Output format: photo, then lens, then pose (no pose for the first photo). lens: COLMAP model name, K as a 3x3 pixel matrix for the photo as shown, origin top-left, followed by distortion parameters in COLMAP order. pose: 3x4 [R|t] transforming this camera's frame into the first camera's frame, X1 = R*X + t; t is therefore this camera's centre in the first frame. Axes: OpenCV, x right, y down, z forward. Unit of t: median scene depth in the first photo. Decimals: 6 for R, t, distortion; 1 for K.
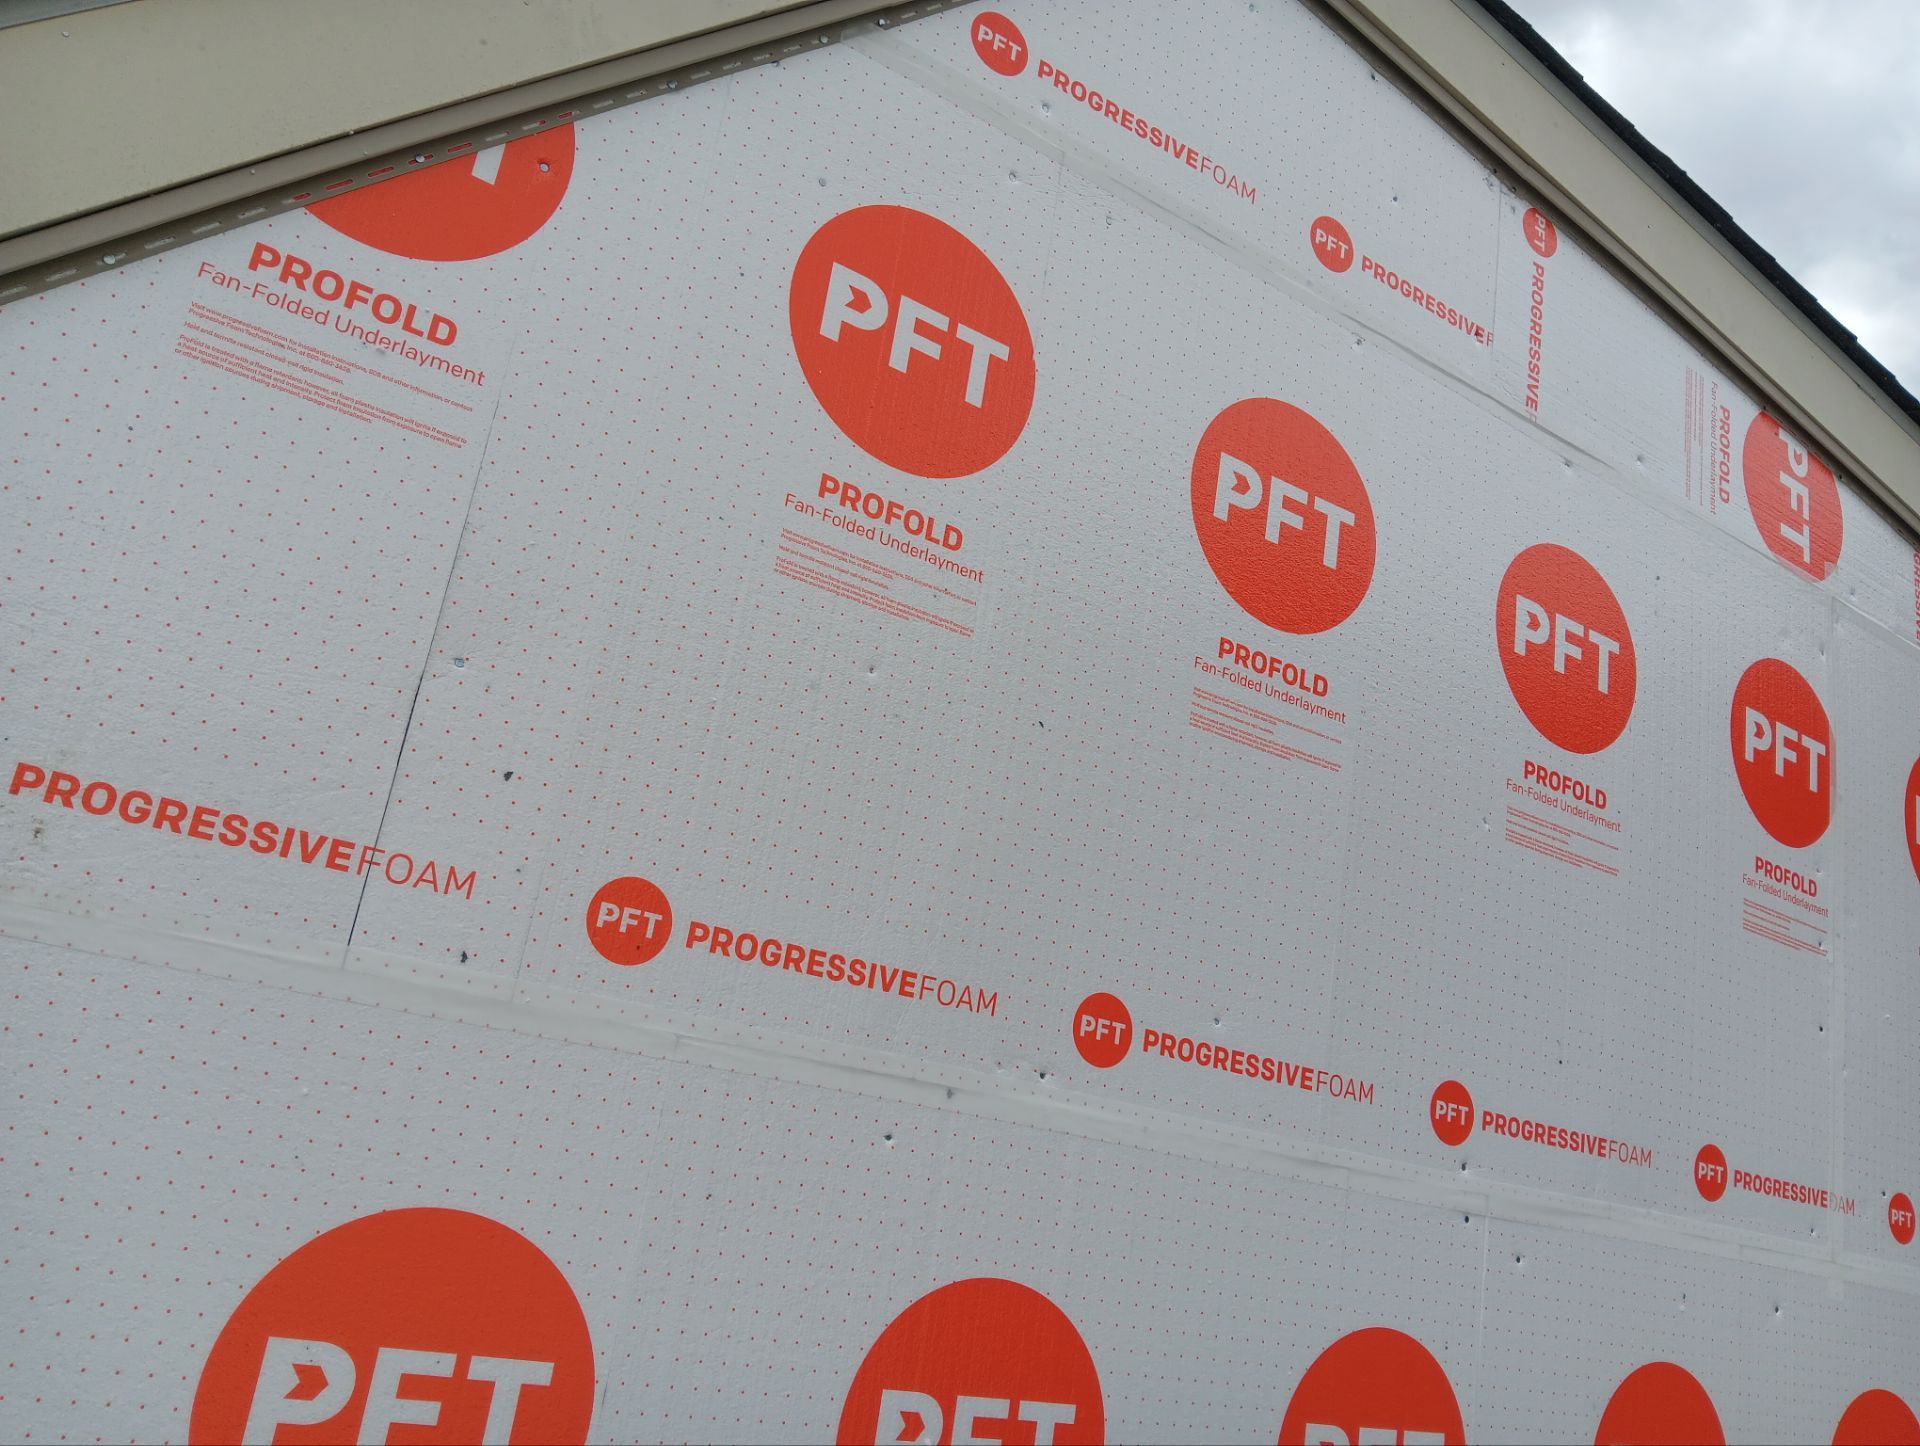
lens RADIAL K [[1211.3, 0, 959.3], [0, 1211.3, 481.1], [0, 0, 1]] dist [0.033502, -0.029572]
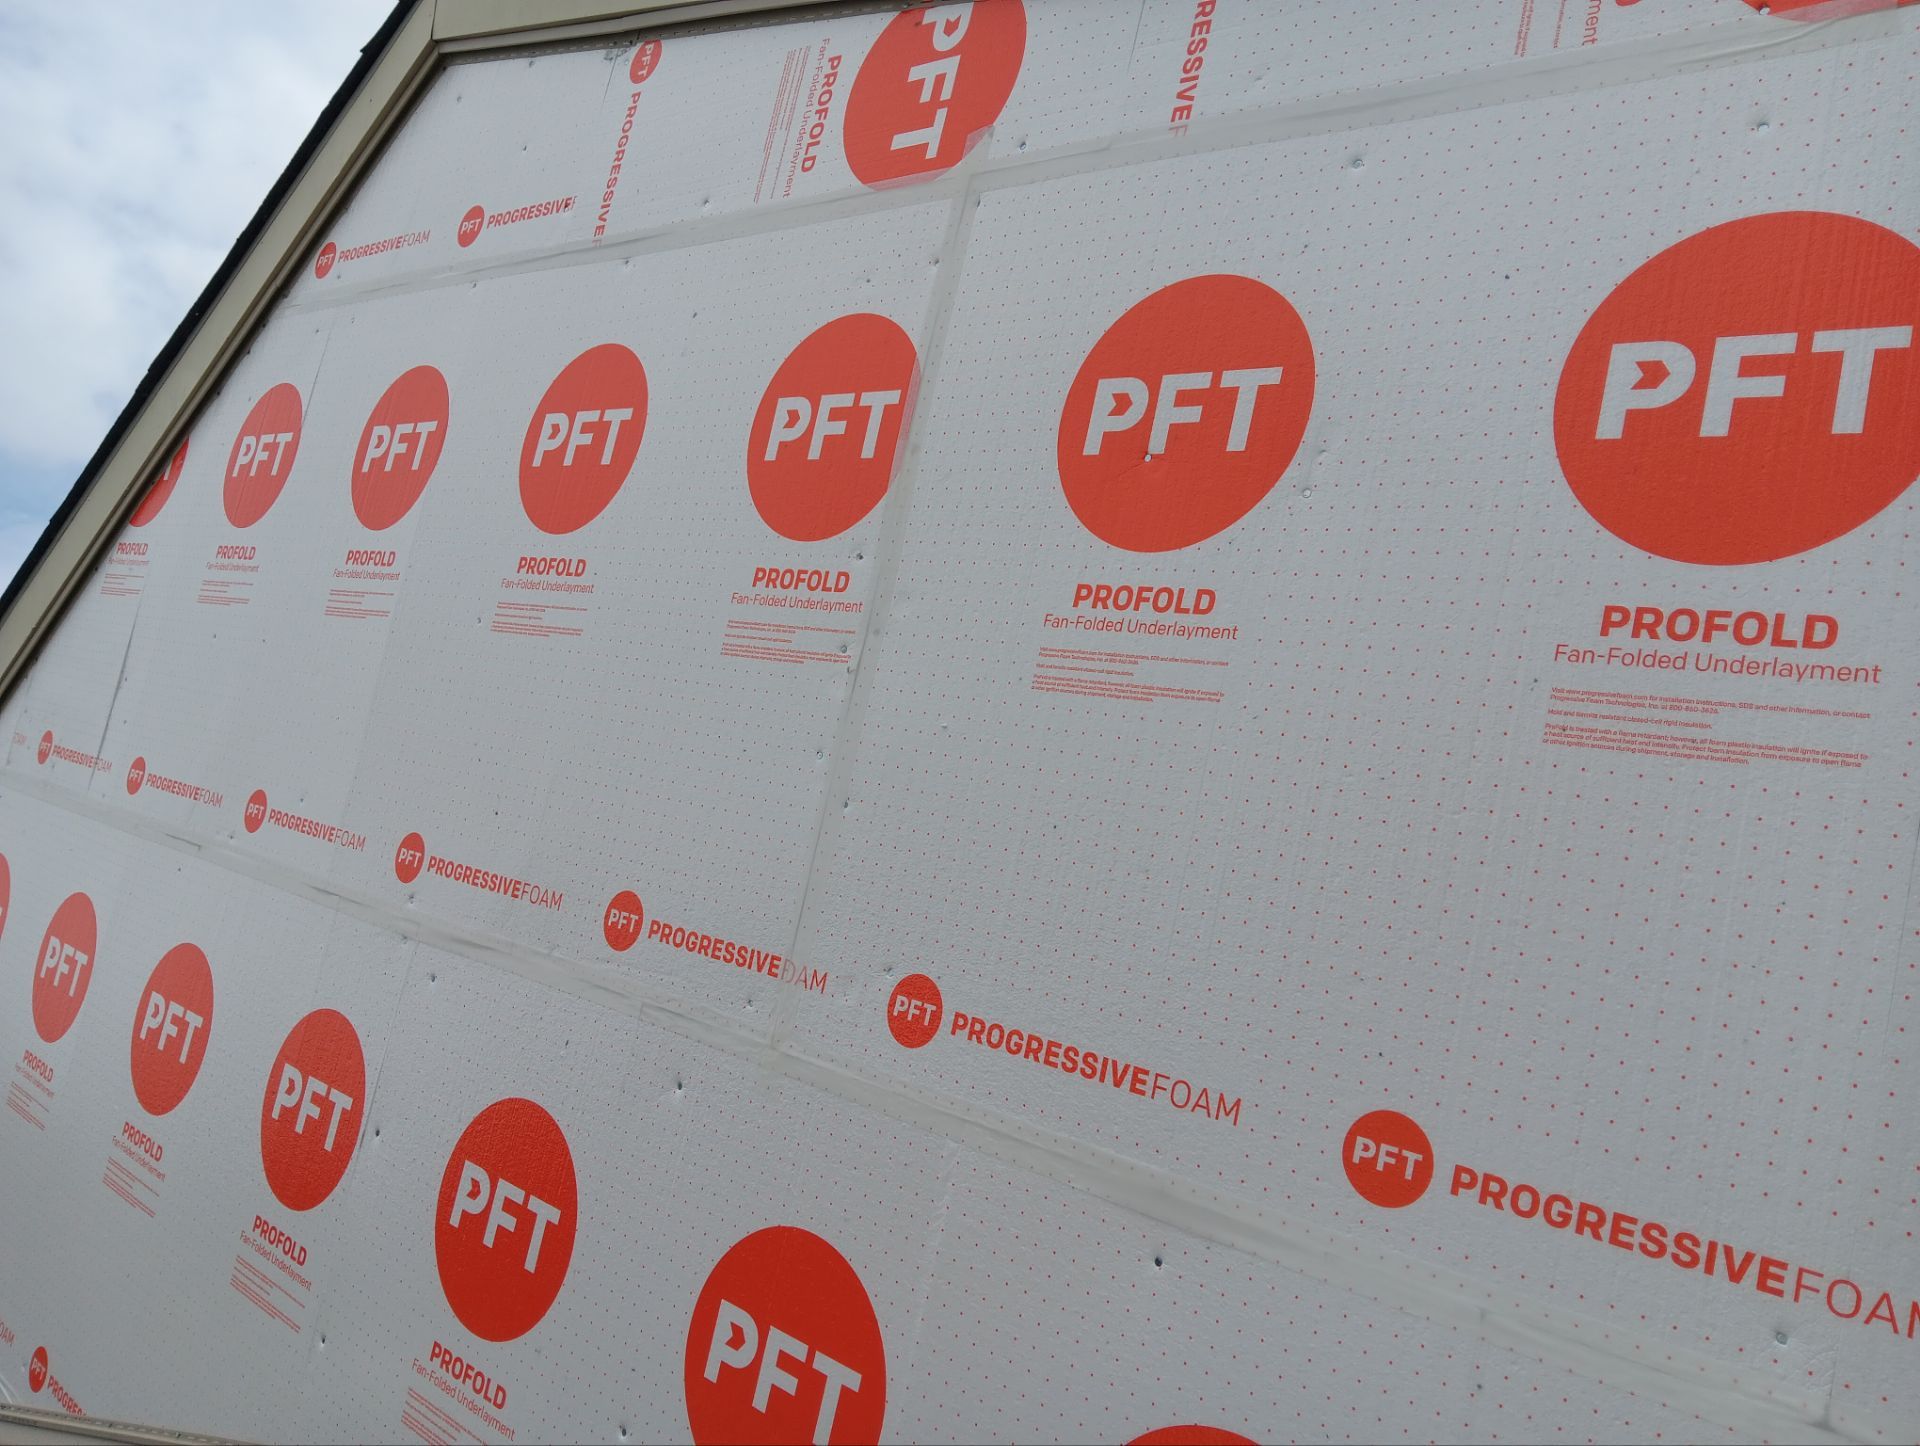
lens RADIAL K [[1462.4, 0, 963.1], [0, 1462.4, 738.0], [0, 0, 1]] dist [0.079186, -0.165002]
pose [[0.413216, -0.265627, -0.871031, 0.892487], [0.153678, 0.963133, -0.220810, 0.380702], [0.897572, -0.042616, 0.438804, 0.410711]]
